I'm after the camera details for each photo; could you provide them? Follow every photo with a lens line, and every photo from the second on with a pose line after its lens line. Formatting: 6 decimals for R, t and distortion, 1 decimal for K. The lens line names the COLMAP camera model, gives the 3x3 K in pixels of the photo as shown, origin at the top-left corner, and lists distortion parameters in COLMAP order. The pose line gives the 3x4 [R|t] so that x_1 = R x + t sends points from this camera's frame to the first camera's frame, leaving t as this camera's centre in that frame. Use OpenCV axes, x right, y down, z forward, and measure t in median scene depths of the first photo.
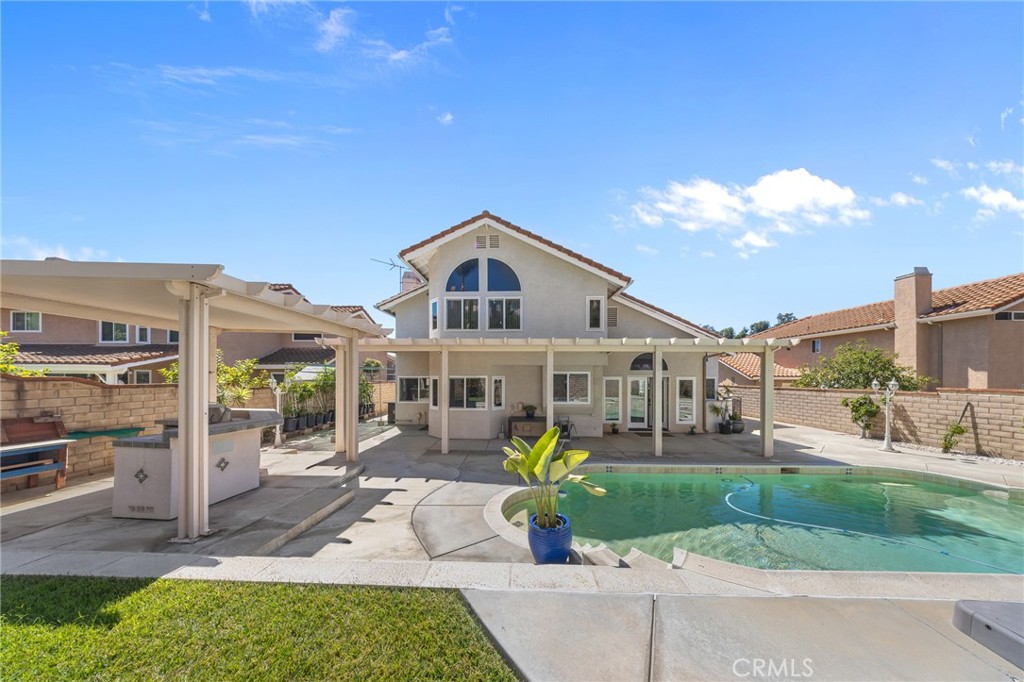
lens RADIAL K [[294.3, 0, 497.5], [0, 294.3, 382.0], [0, 0, 1]] dist [-0.002512, -0.000349]
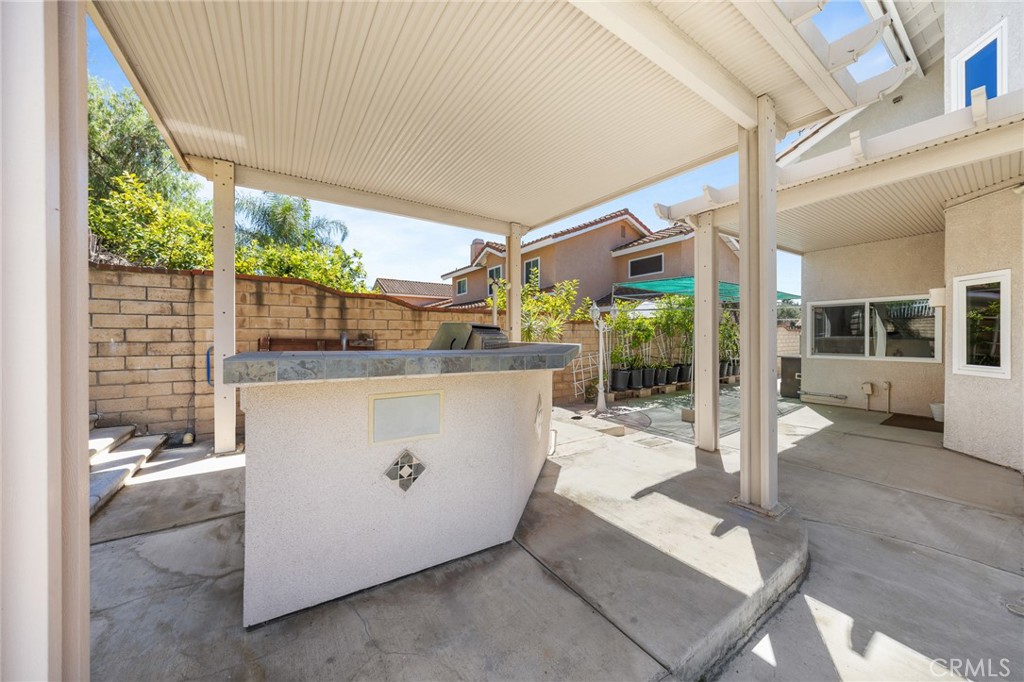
lens RADIAL K [[349.8, 0, 515.9], [0, 349.8, 335.6], [0, 0, 1]] dist [-0.006460, -0.000329]
pose [[0.596052, -0.005256, -0.802928, -0.238467], [-0.001078, 0.999972, -0.007345, 0.056742], [0.802945, 0.005243, 0.596030, 0.382217]]
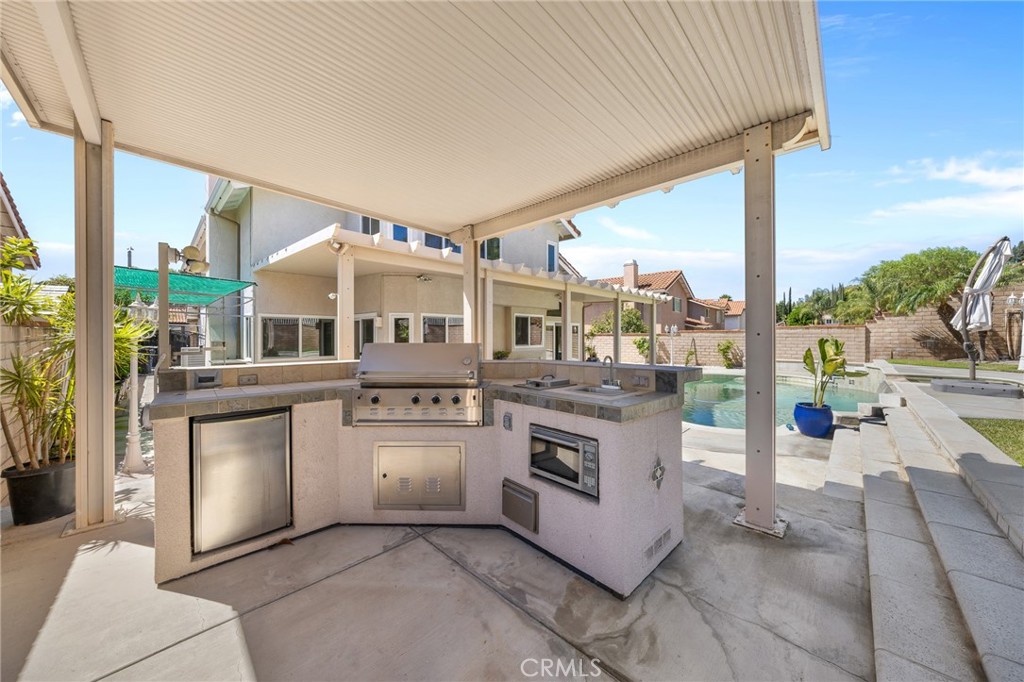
lens RADIAL K [[349.8, 0, 507.5], [0, 349.8, 332.8], [0, 0, 1]] dist [-0.006460, -0.000329]
pose [[0.675481, 0.000846, 0.737377, -0.683658], [0.007147, 0.999945, -0.007695, 0.037218], [-0.737342, 0.010468, 0.675438, 0.303397]]
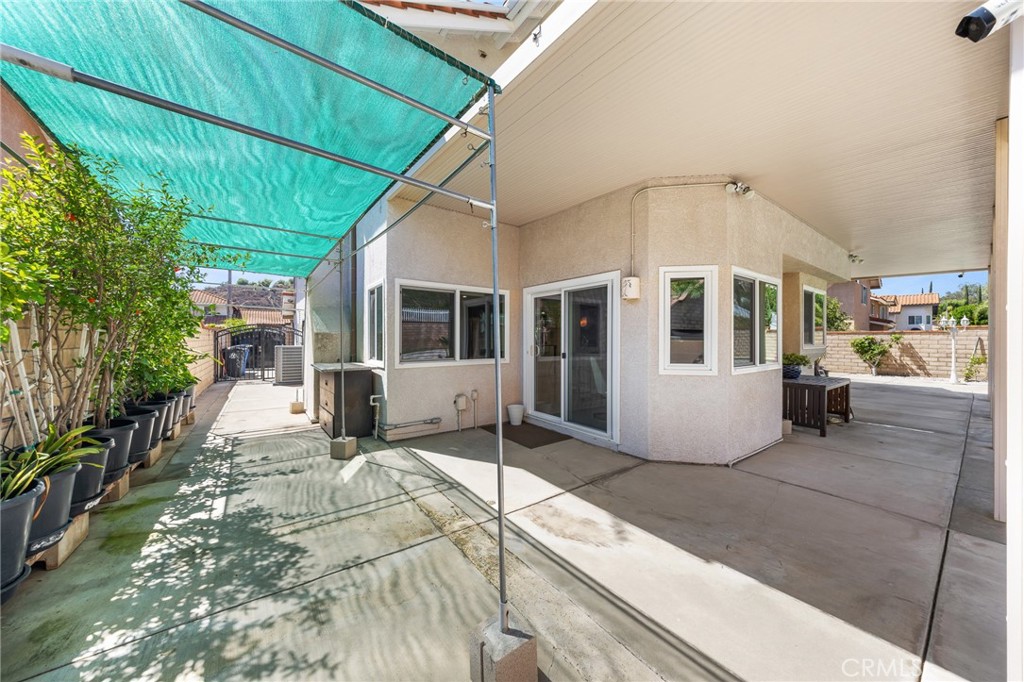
lens RADIAL K [[349.8, 0, 504.8], [0, 349.8, 338.7], [0, 0, 1]] dist [-0.006460, -0.000329]
pose [[0.796638, -0.000748, 0.604456, -0.630960], [0.005506, 0.999967, -0.006019, 0.061818], [-0.604431, 0.008123, 0.796616, 0.872849]]
